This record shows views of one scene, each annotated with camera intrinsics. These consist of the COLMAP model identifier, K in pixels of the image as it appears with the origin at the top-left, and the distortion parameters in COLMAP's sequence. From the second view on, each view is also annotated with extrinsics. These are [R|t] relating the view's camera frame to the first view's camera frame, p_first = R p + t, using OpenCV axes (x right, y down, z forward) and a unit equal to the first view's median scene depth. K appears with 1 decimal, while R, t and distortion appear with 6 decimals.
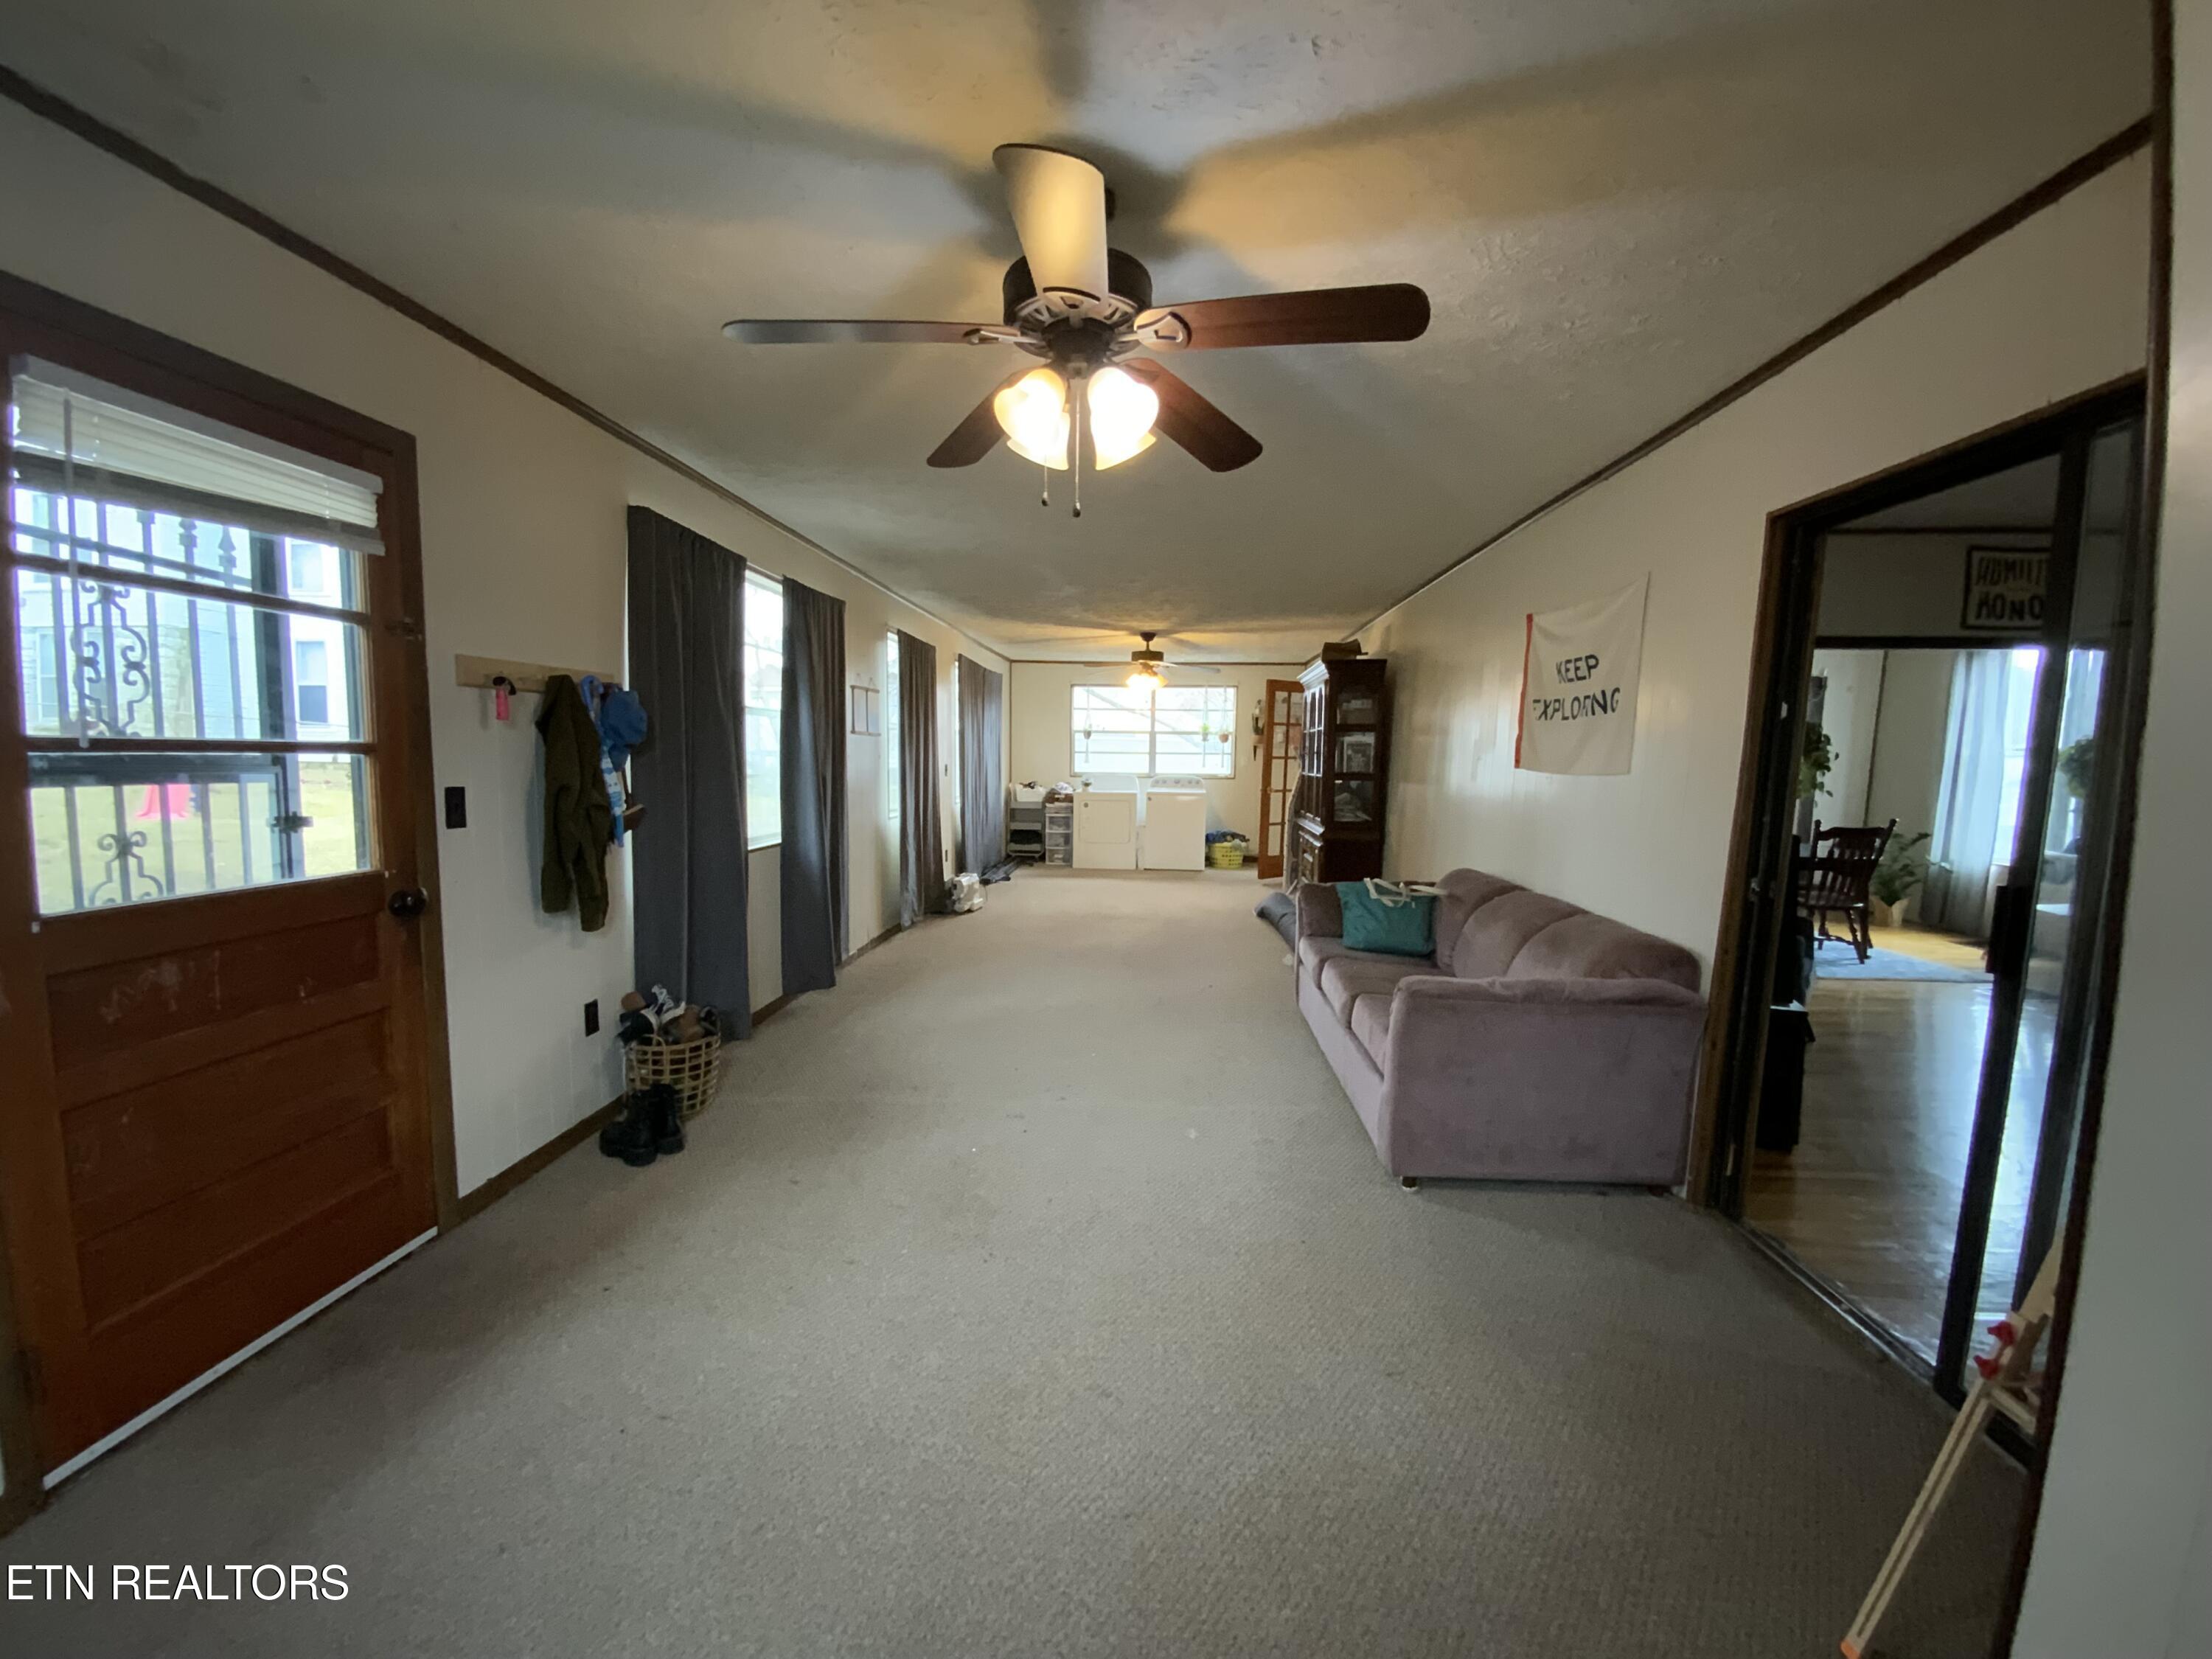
lens RADIAL K [[884.9, 0, 1108.0], [0, 884.9, 841.6], [0, 0, 1]] dist [0.001140, -0.000186]
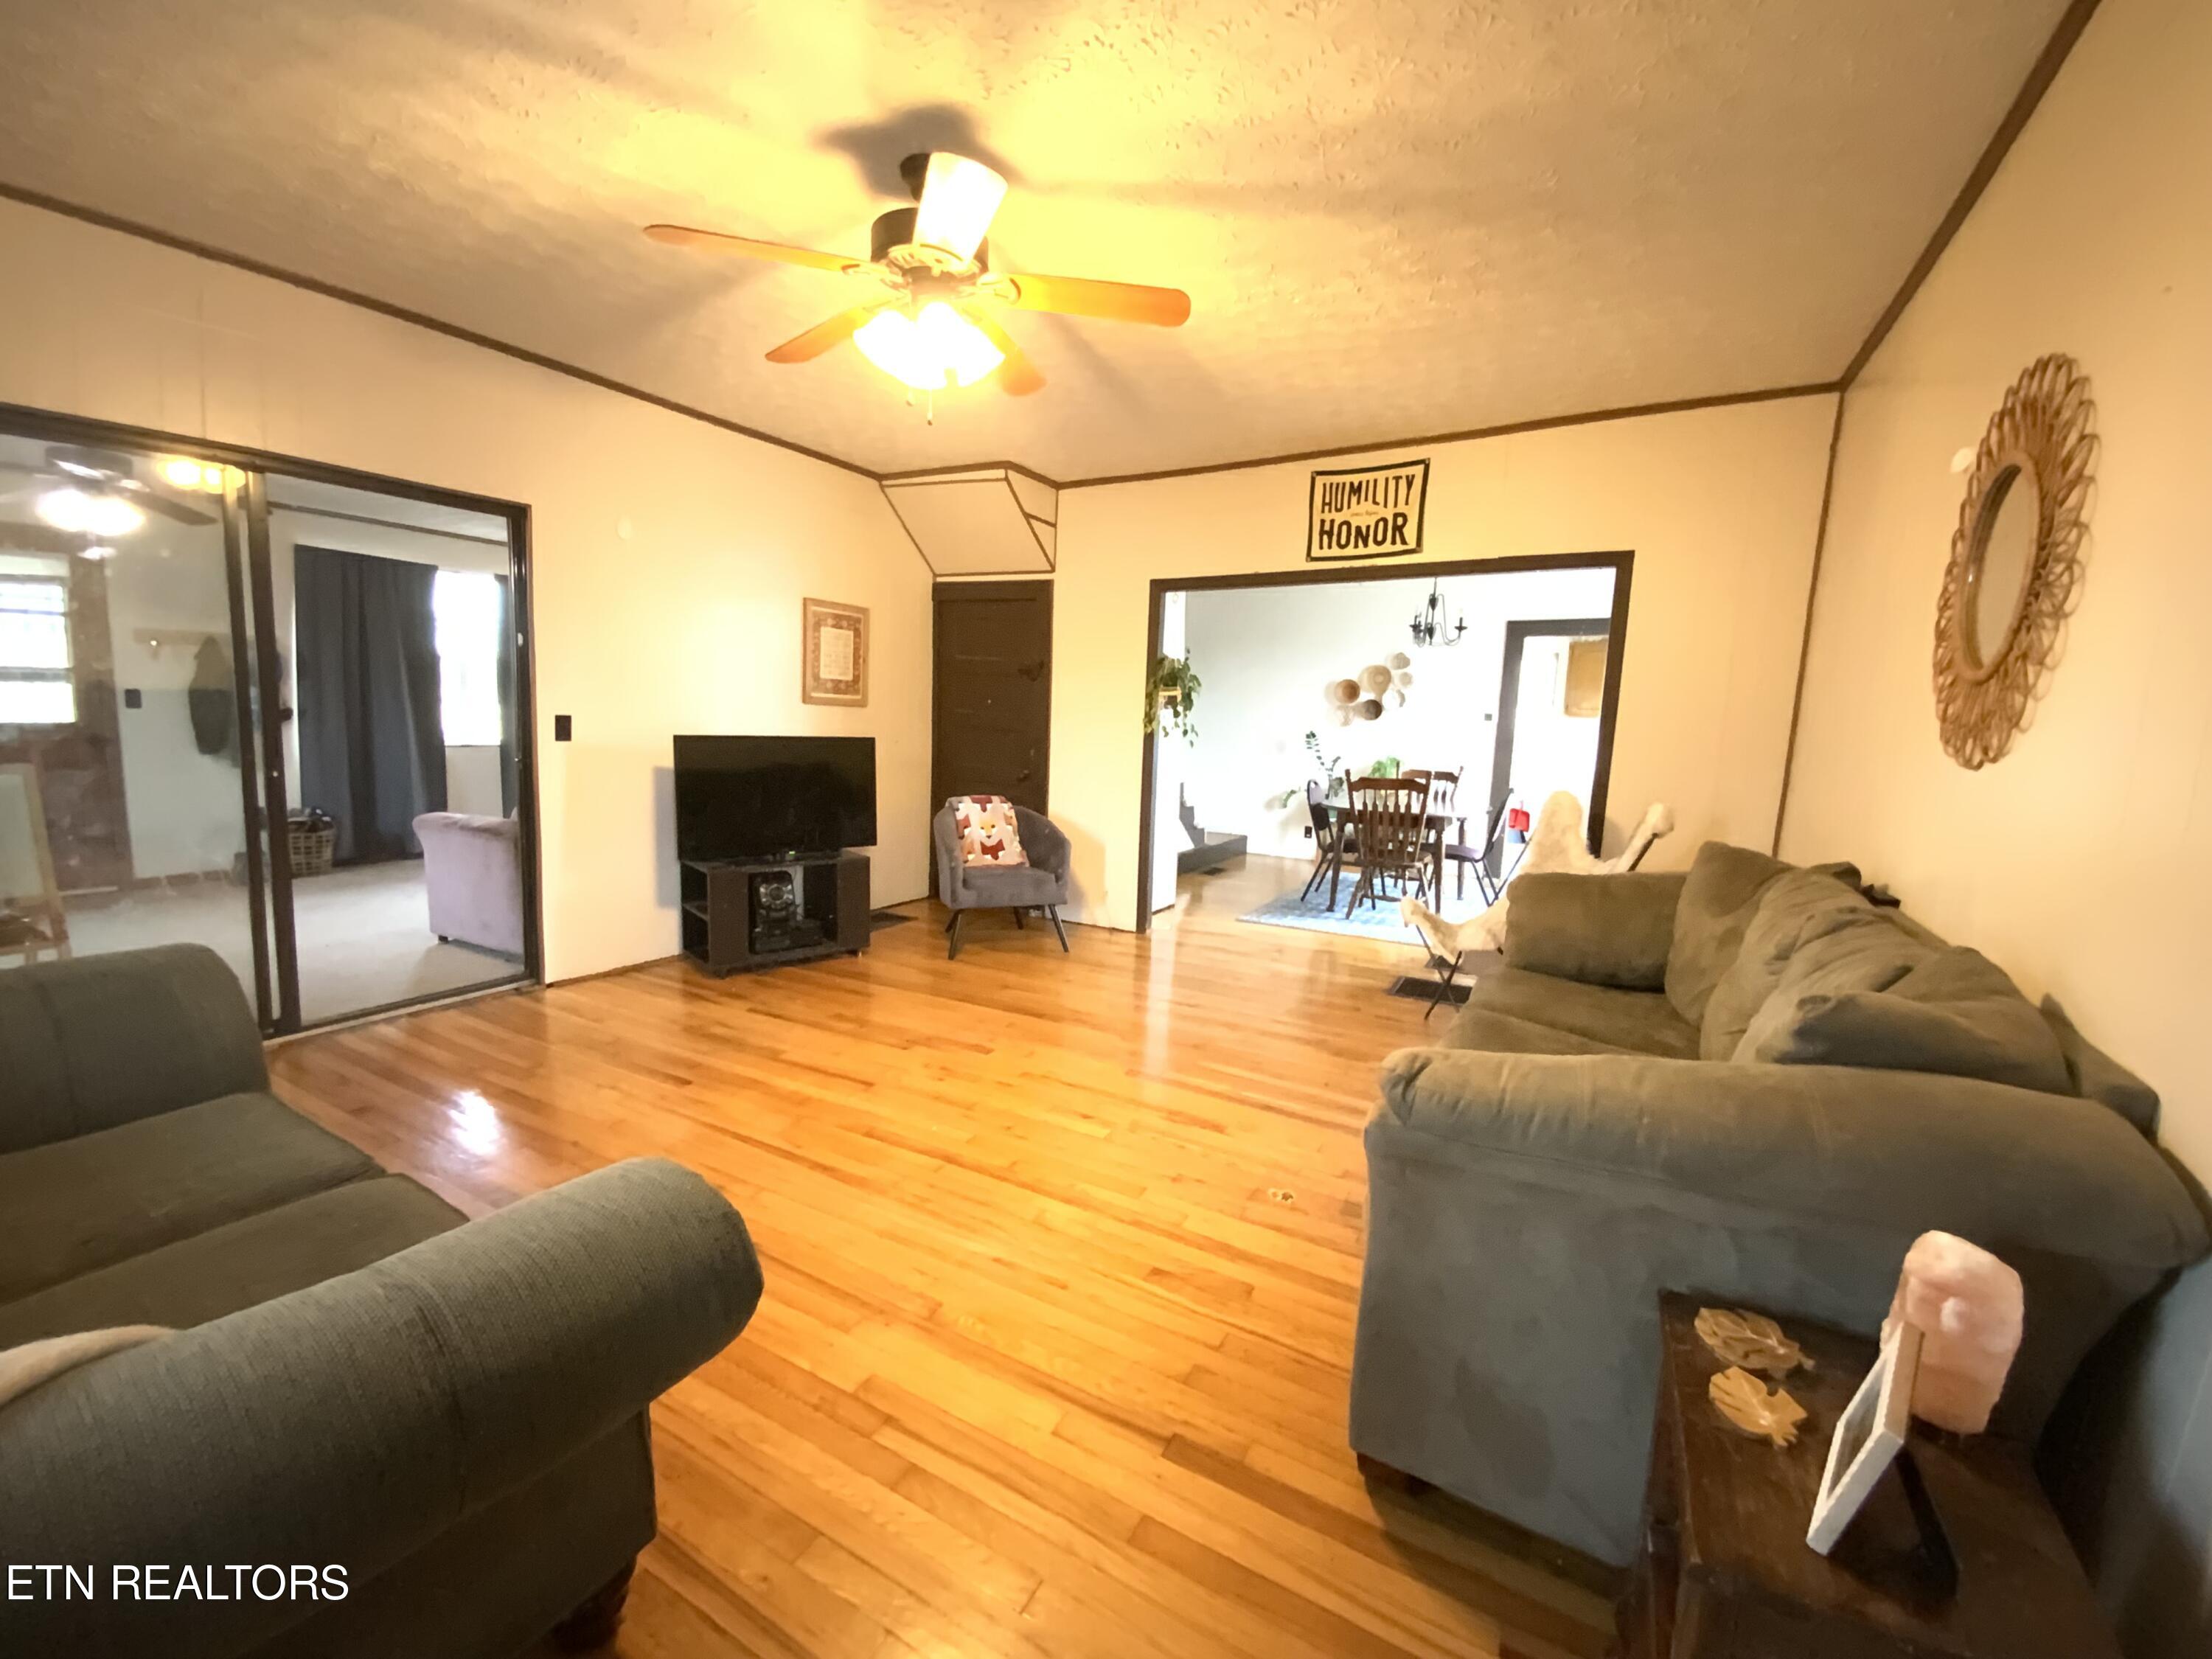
lens RADIAL K [[884.9, 0, 1100.7], [0, 884.9, 827.9], [0, 0, 1]] dist [0.001140, -0.000186]
pose [[0.888625, 0.075847, -0.452319, 1.222536], [-0.064126, 0.997090, 0.041215, 0.019082], [0.454129, -0.007619, 0.890904, 0.057829]]
